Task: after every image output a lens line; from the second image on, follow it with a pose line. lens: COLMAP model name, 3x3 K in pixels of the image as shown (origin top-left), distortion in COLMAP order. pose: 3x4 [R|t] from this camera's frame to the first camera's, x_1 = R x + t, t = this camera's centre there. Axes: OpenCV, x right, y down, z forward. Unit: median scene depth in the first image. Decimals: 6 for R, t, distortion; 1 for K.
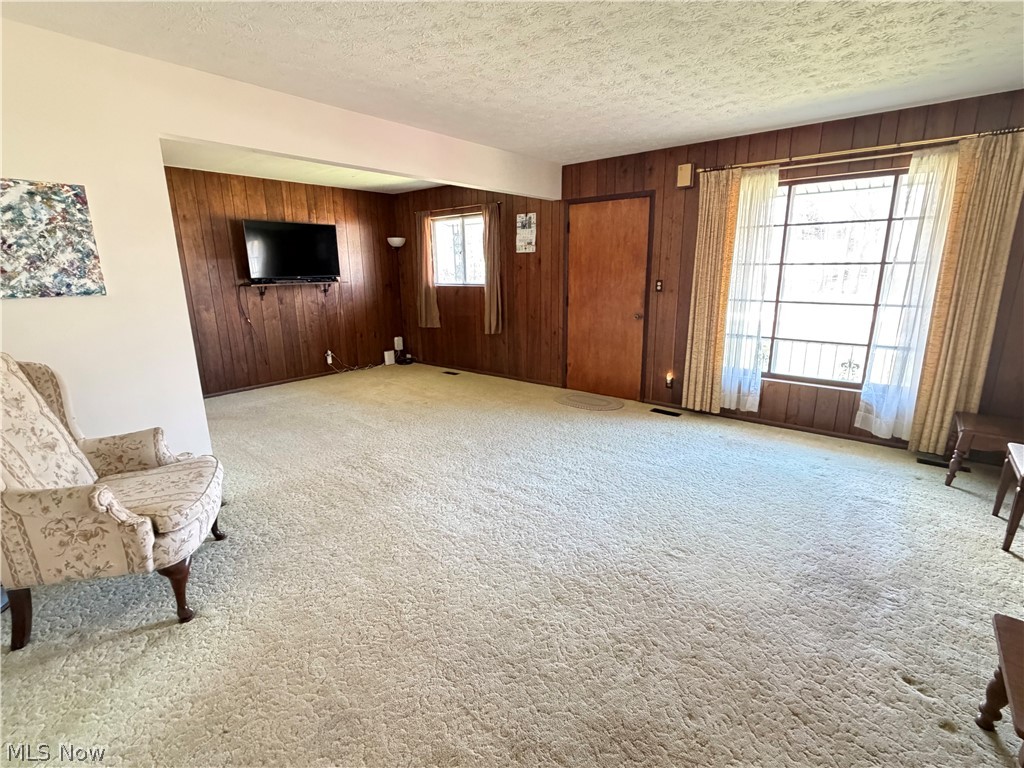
lens RADIAL K [[485.3, 0, 511.6], [0, 485.3, 384.9], [0, 0, 1]] dist [0.002225, -0.001032]
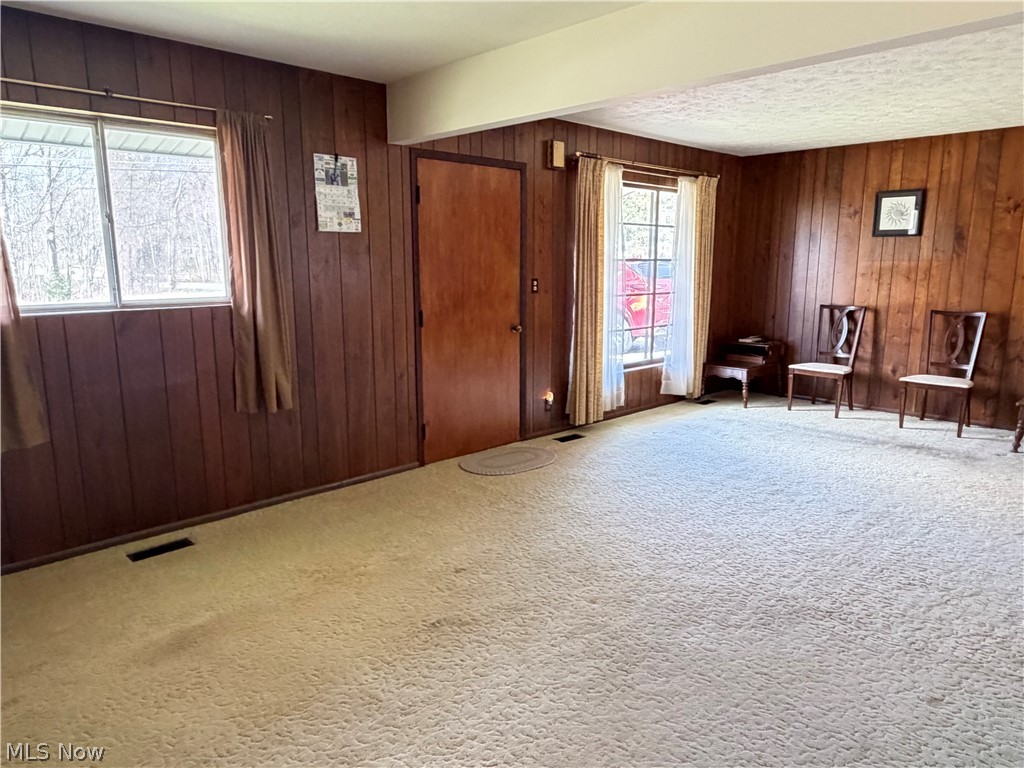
lens RADIAL K [[684.8, 0, 512.3], [0, 684.8, 383.8], [0, 0, 1]] dist [-0.003266, 0.002880]
pose [[0.109586, -0.163821, 0.980384, -0.752726], [0.238480, 0.961849, 0.134067, -0.194259], [-0.964945, 0.219111, 0.144473, 0.848287]]
